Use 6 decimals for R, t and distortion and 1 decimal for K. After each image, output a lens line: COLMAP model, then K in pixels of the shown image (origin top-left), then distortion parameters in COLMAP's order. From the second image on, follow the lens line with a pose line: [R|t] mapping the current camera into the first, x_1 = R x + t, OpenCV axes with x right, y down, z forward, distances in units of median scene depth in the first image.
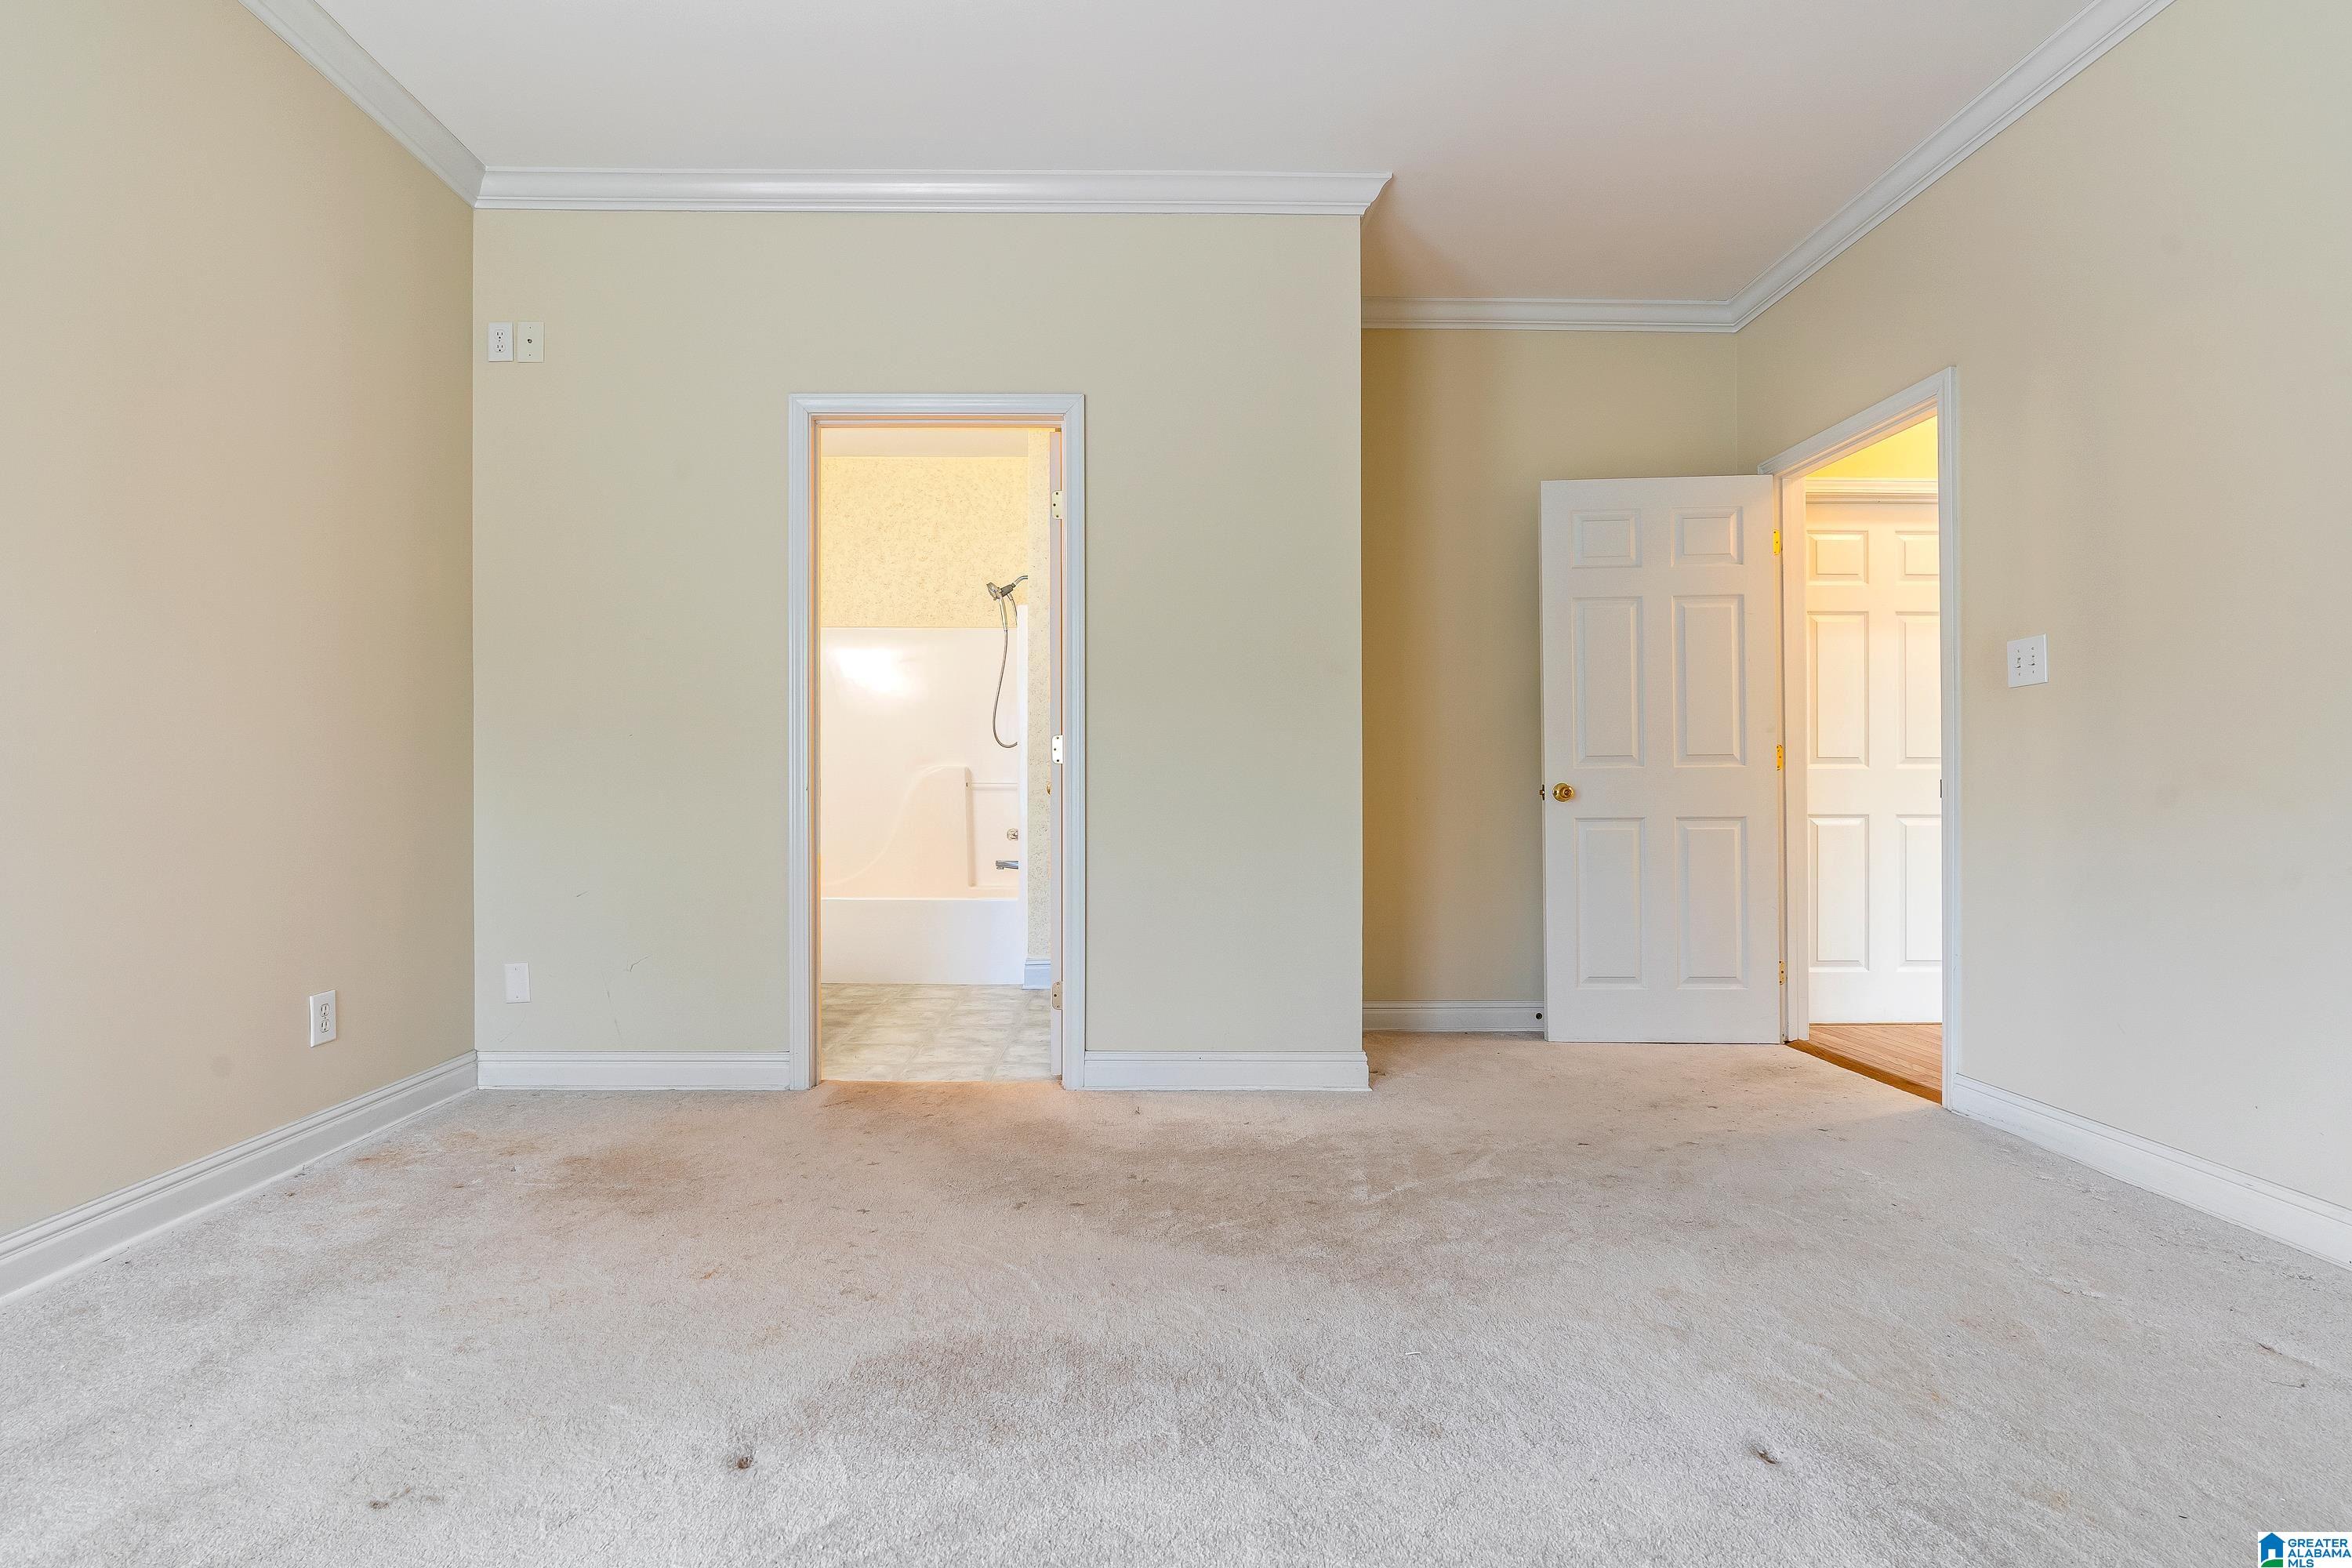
lens RADIAL K [[1080.7, 0, 1159.6], [0, 1080.7, 787.7], [0, 0, 1]] dist [-0.008386, 0.001421]
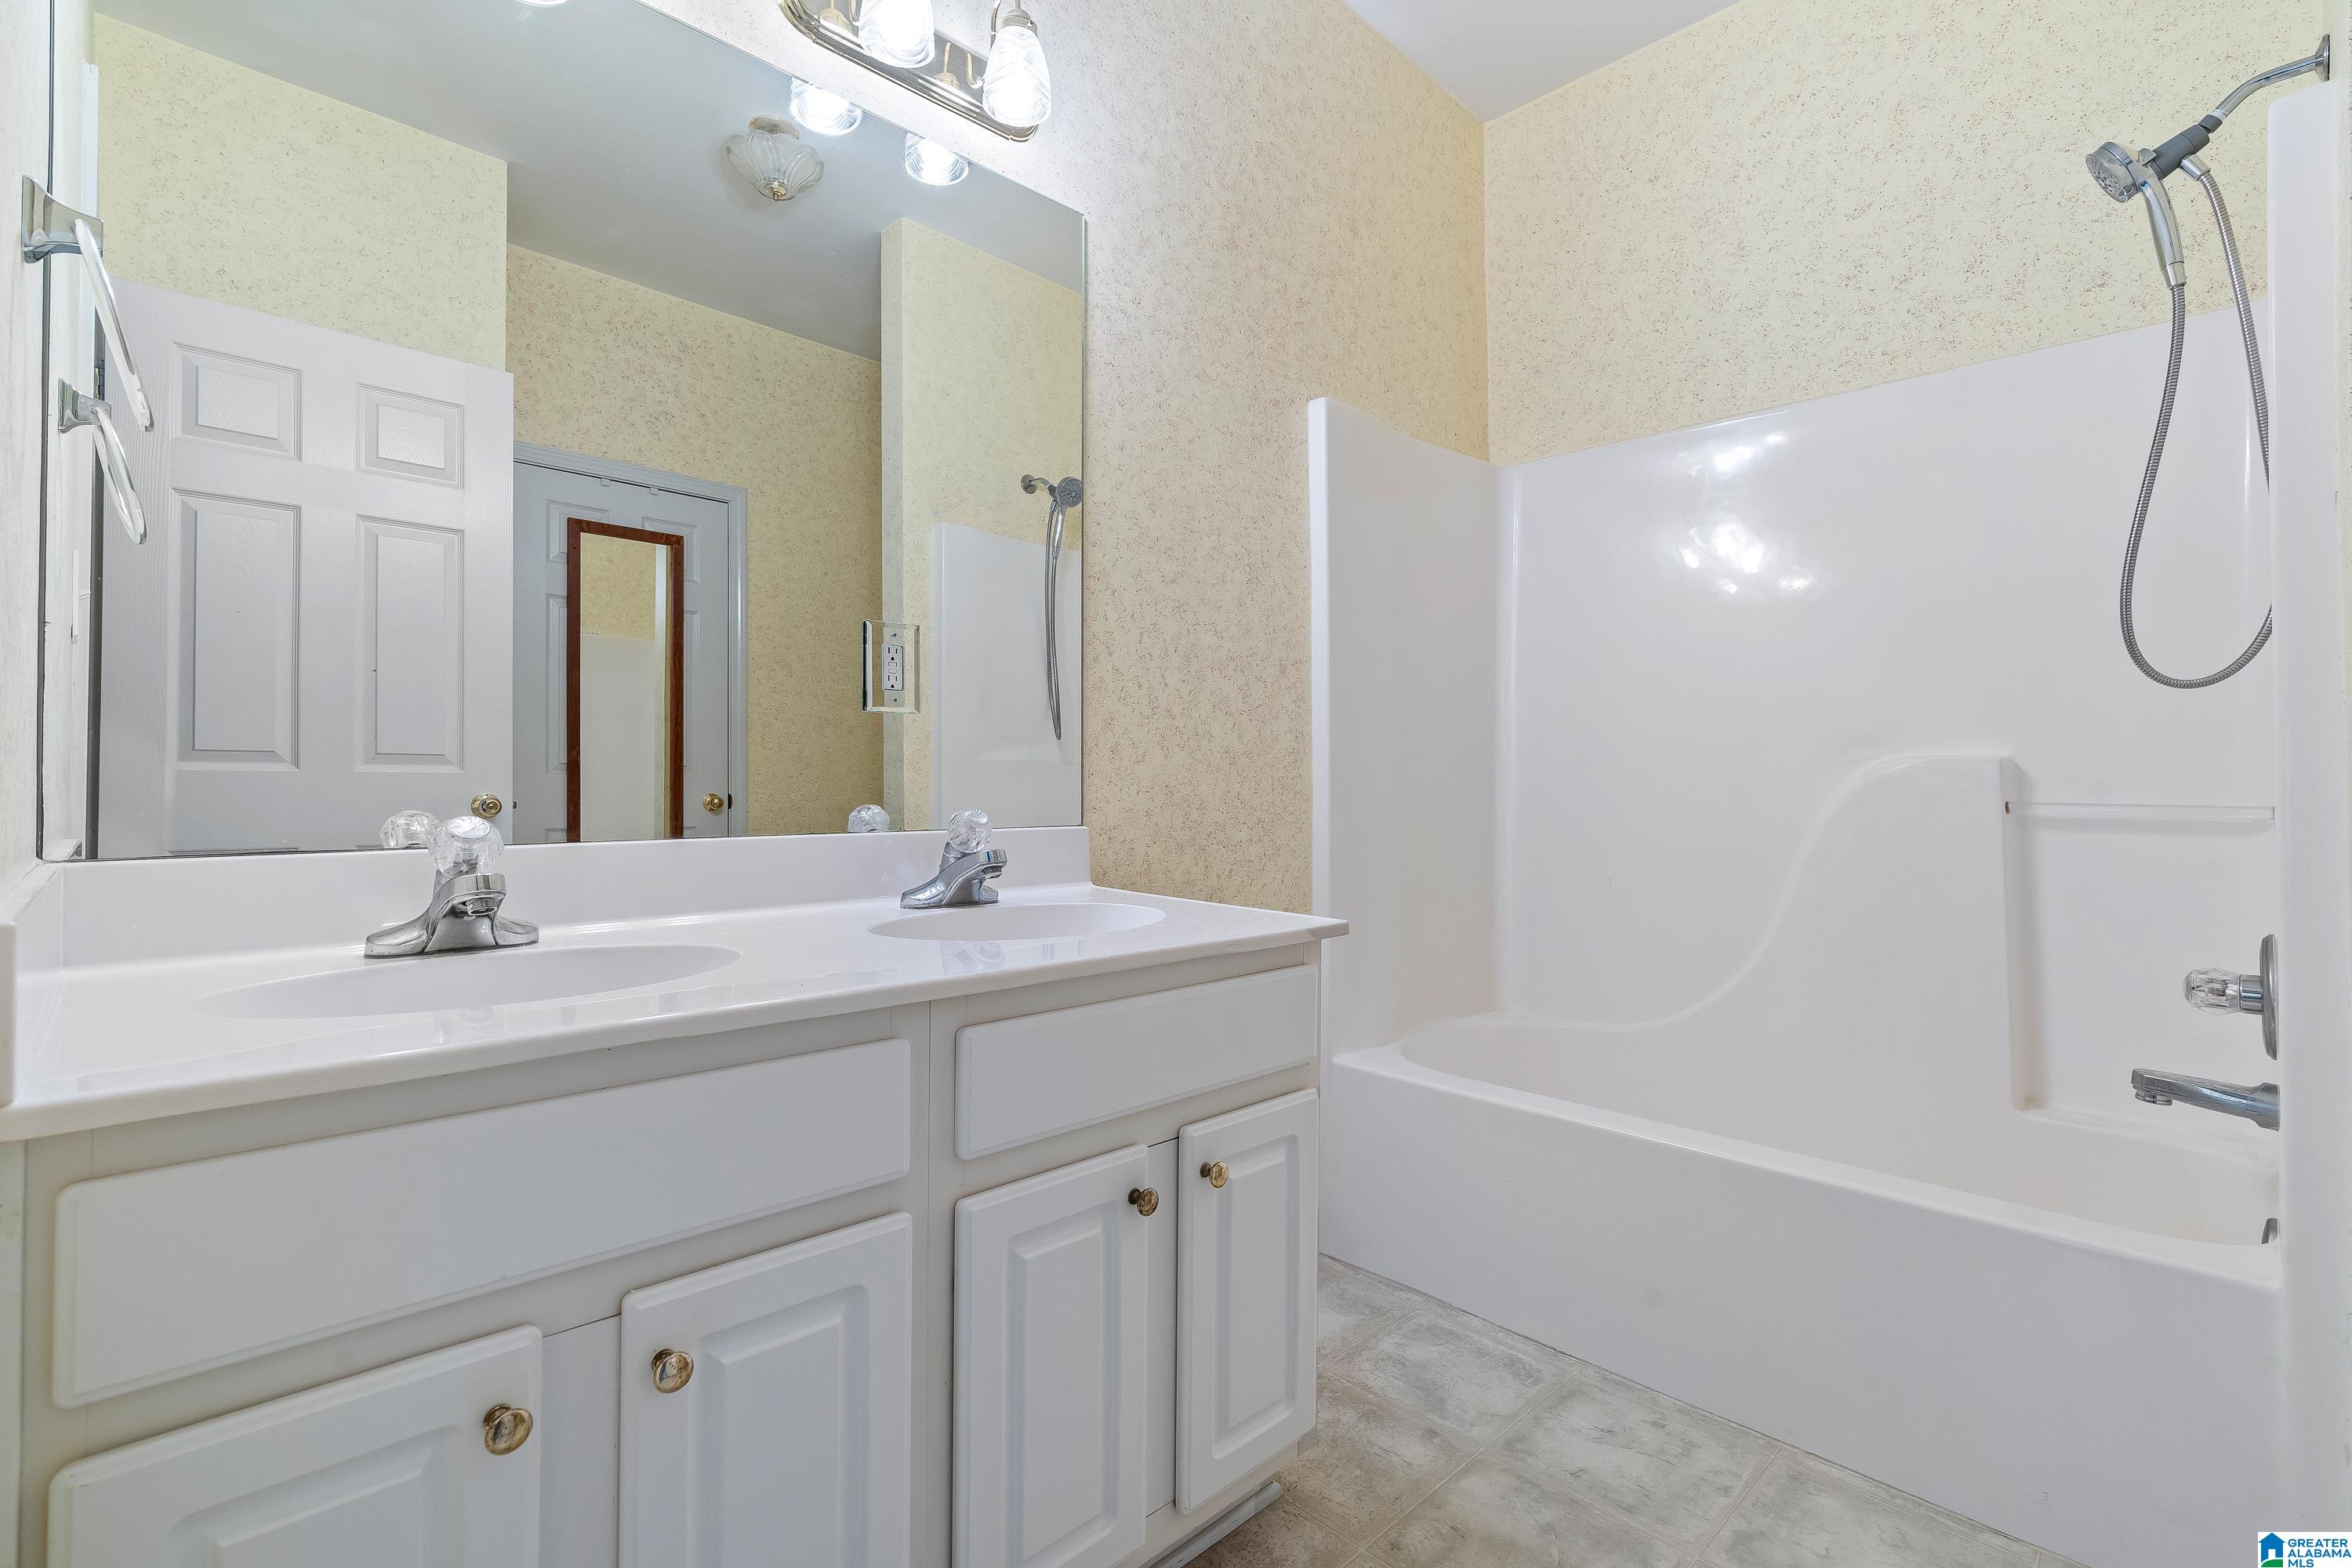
lens RADIAL K [[1080.7, 0, 1135.3], [0, 1080.7, 765.8], [0, 0, 1]] dist [-0.008386, 0.001421]
pose [[0.663035, -0.003847, -0.748579, -0.107401], [0.000571, 0.999989, -0.004633, -0.015153], [0.748588, 0.002644, 0.663030, 0.571322]]
